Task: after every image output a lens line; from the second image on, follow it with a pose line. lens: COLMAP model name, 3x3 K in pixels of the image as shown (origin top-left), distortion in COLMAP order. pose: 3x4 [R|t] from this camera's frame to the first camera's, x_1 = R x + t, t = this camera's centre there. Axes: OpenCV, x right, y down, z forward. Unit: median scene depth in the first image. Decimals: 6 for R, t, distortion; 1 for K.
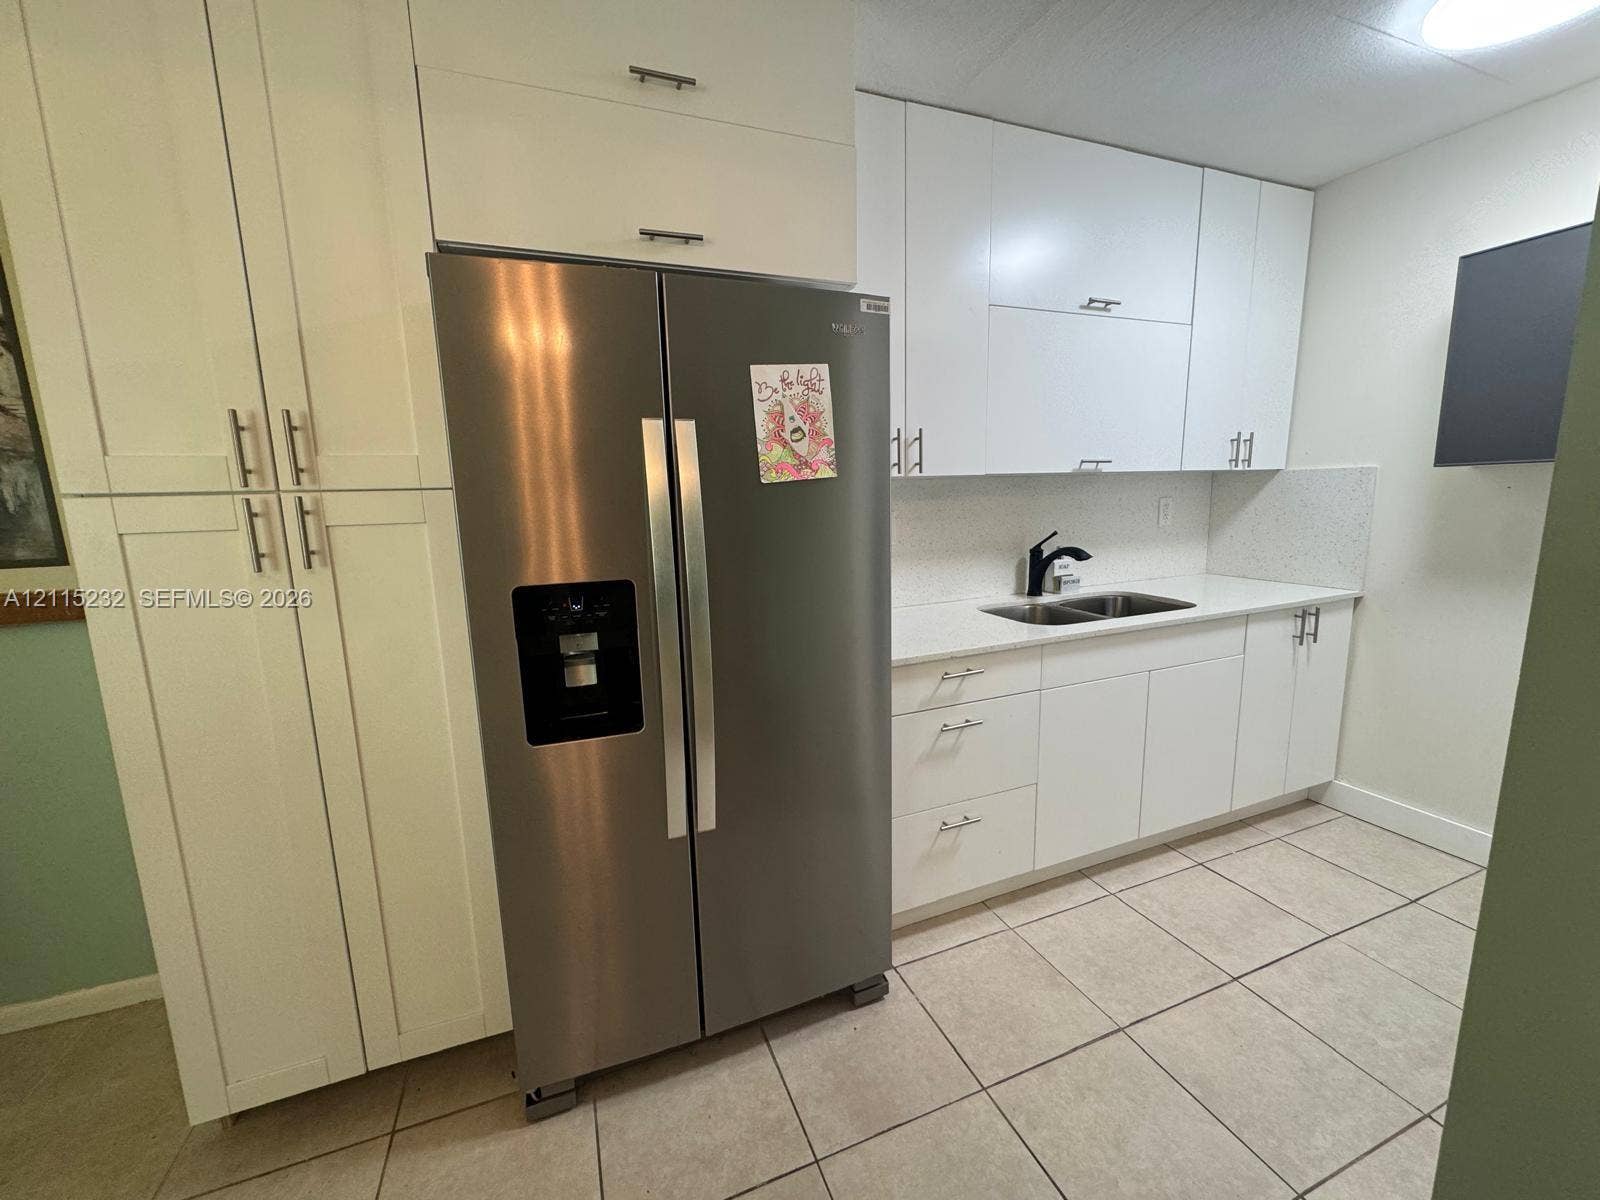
lens RADIAL K [[635.3, 0, 797.9], [0, 635.3, 595.3], [0, 0, 1]] dist [0.000639, -0.000237]
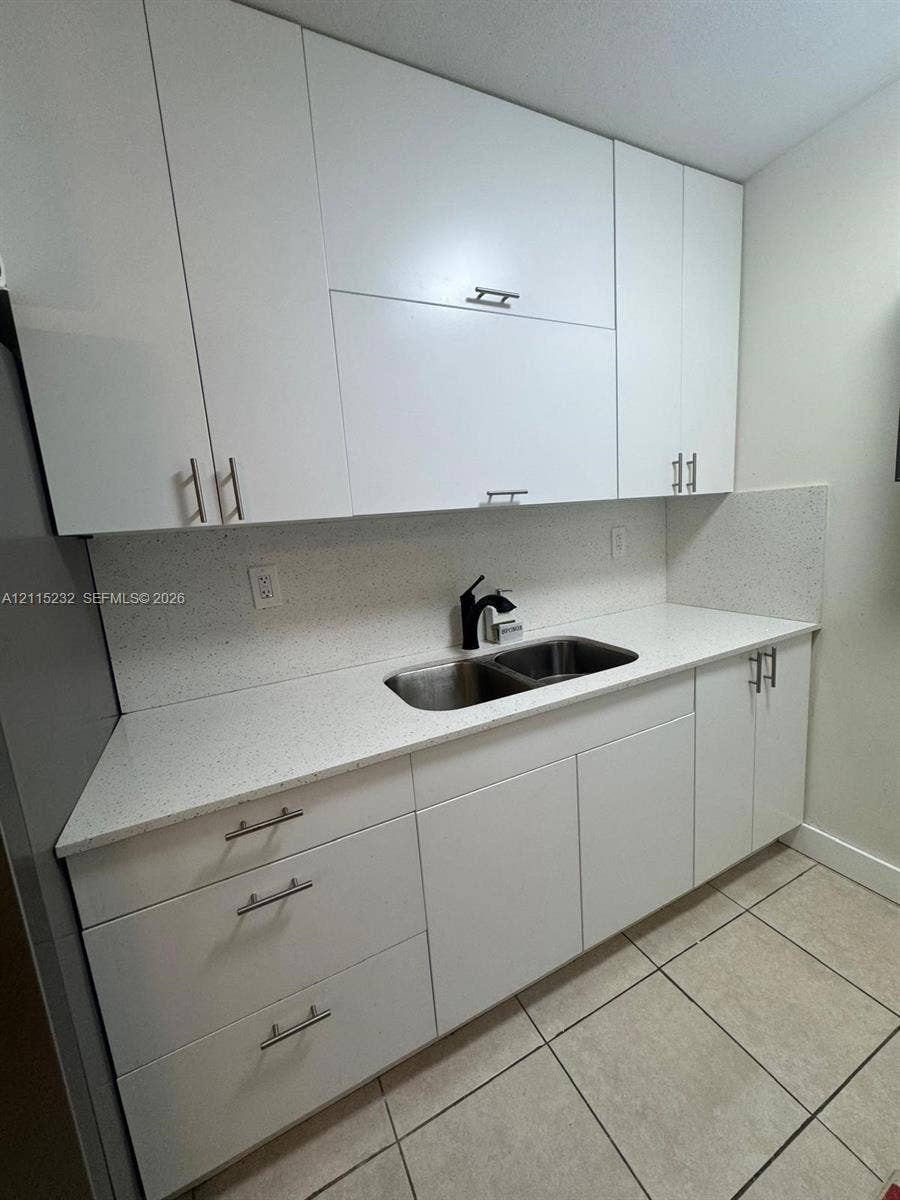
lens RADIAL K [[476.5, 0, 450.0], [0, 476.5, 600.0], [0, 0, 1]] dist [0.000639, -0.000237]
pose [[0.995296, -0.060626, 0.075562, 0.502929], [0.060815, 0.998149, -0.000196, -0.113618], [-0.075411, 0.004790, 0.997141, 0.579269]]
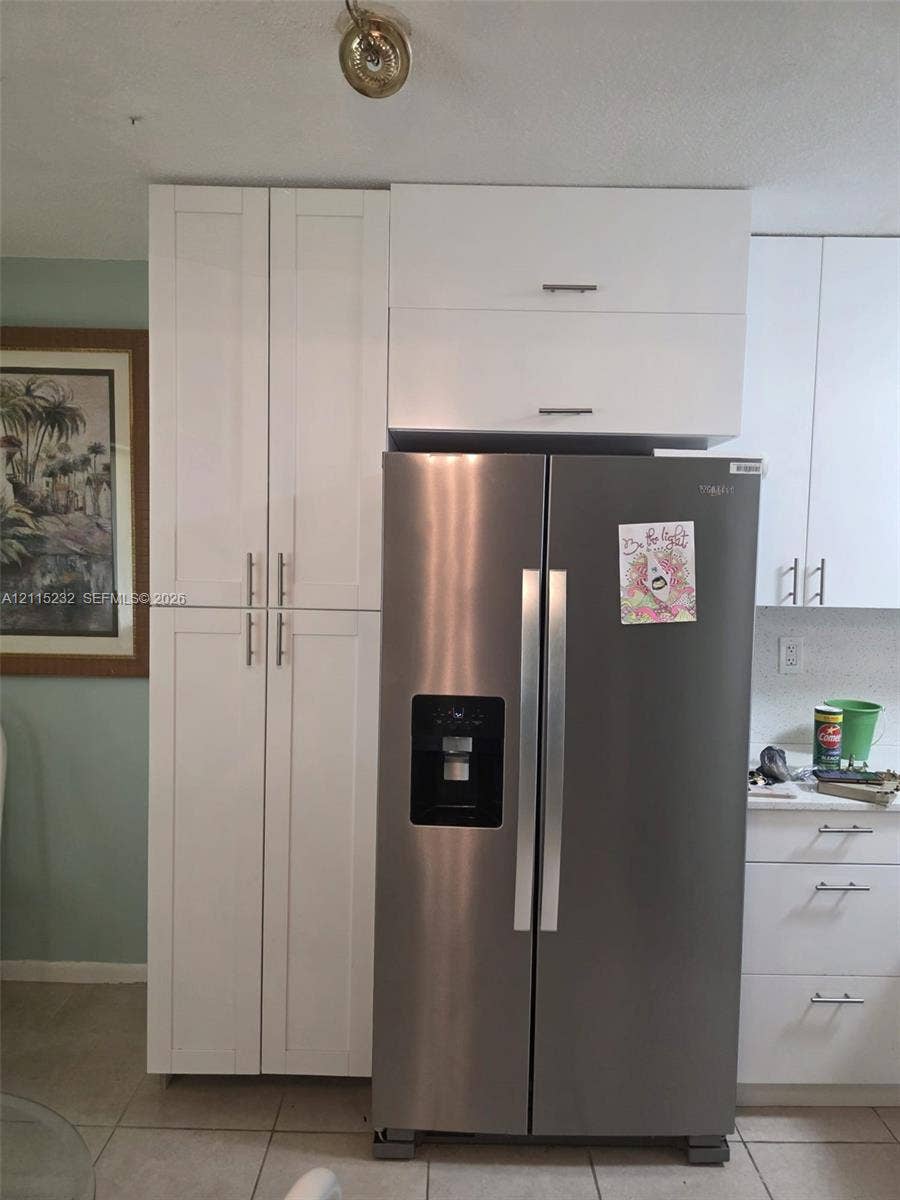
lens RADIAL K [[804.3, 0, 450.0], [0, 804.3, 600.0], [0, 0, 1]] dist [0.027701, -0.002533]
pose [[0.929234, 0.069670, -0.362863, 0.153712], [-0.104268, 0.991593, -0.076628, -0.067238], [0.354474, 0.109040, 0.928687, -0.392442]]
